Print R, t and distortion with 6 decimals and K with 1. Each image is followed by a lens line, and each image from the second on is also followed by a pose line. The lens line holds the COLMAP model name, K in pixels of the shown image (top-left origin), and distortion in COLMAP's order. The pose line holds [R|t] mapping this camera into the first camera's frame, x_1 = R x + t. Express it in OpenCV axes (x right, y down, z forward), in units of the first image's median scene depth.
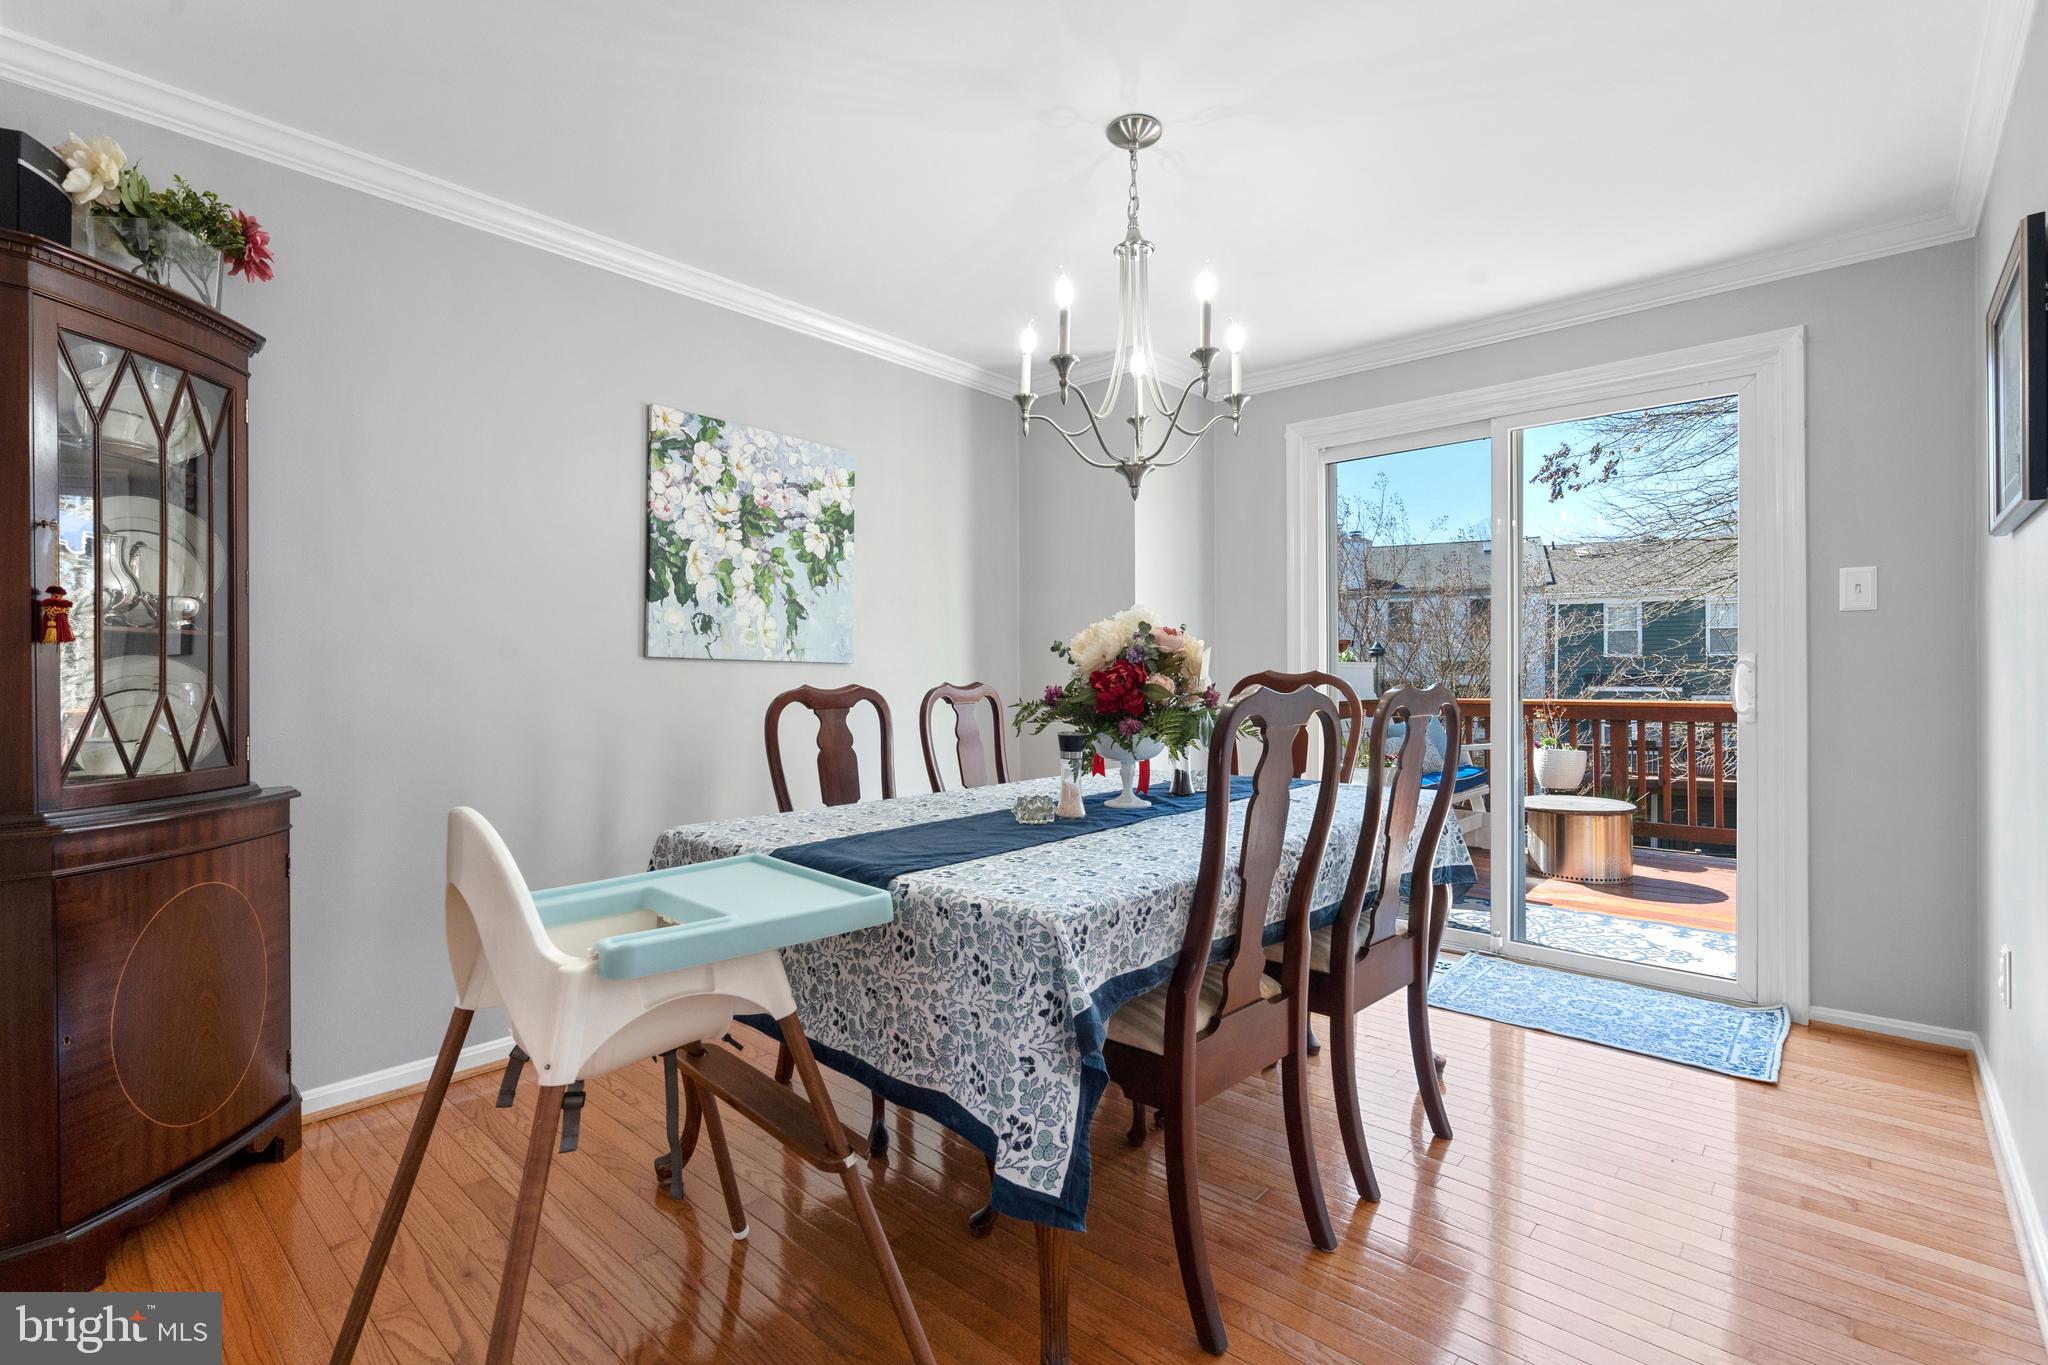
lens RADIAL K [[942.6, 0, 1019.5], [0, 942.6, 680.5], [0, 0, 1]] dist [-0.010107, 0.003107]
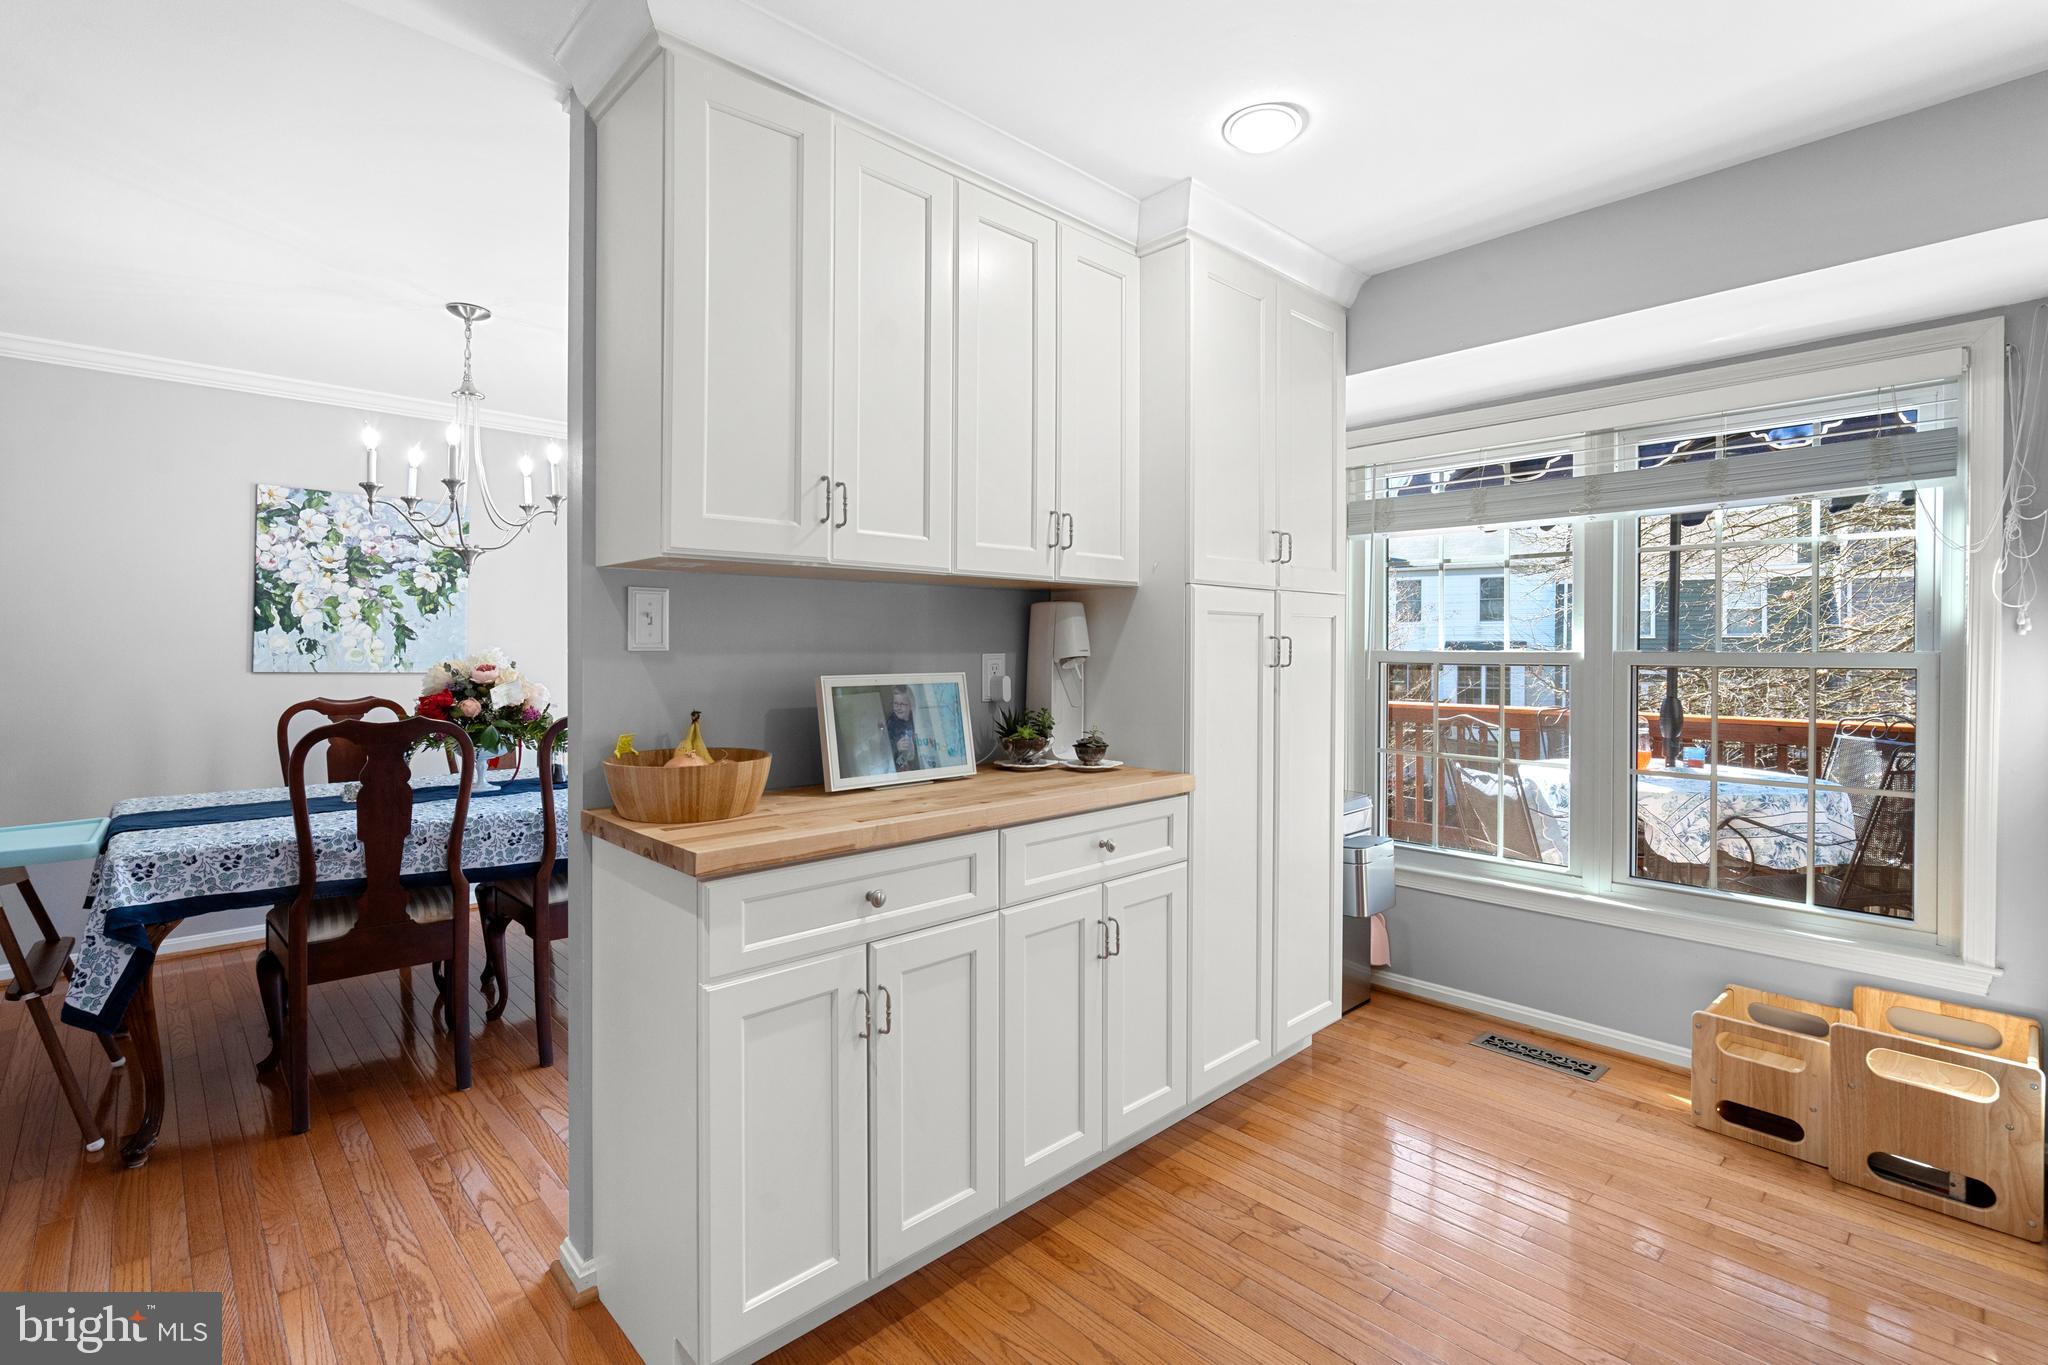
lens RADIAL K [[942.6, 0, 1007.3], [0, 942.6, 665.8], [0, 0, 1]] dist [-0.010107, 0.003107]
pose [[0.996891, 0.008615, -0.078321, 0.741749], [-0.007682, 0.999896, 0.012208, -0.055350], [0.078418, -0.011569, 0.996853, -0.240919]]
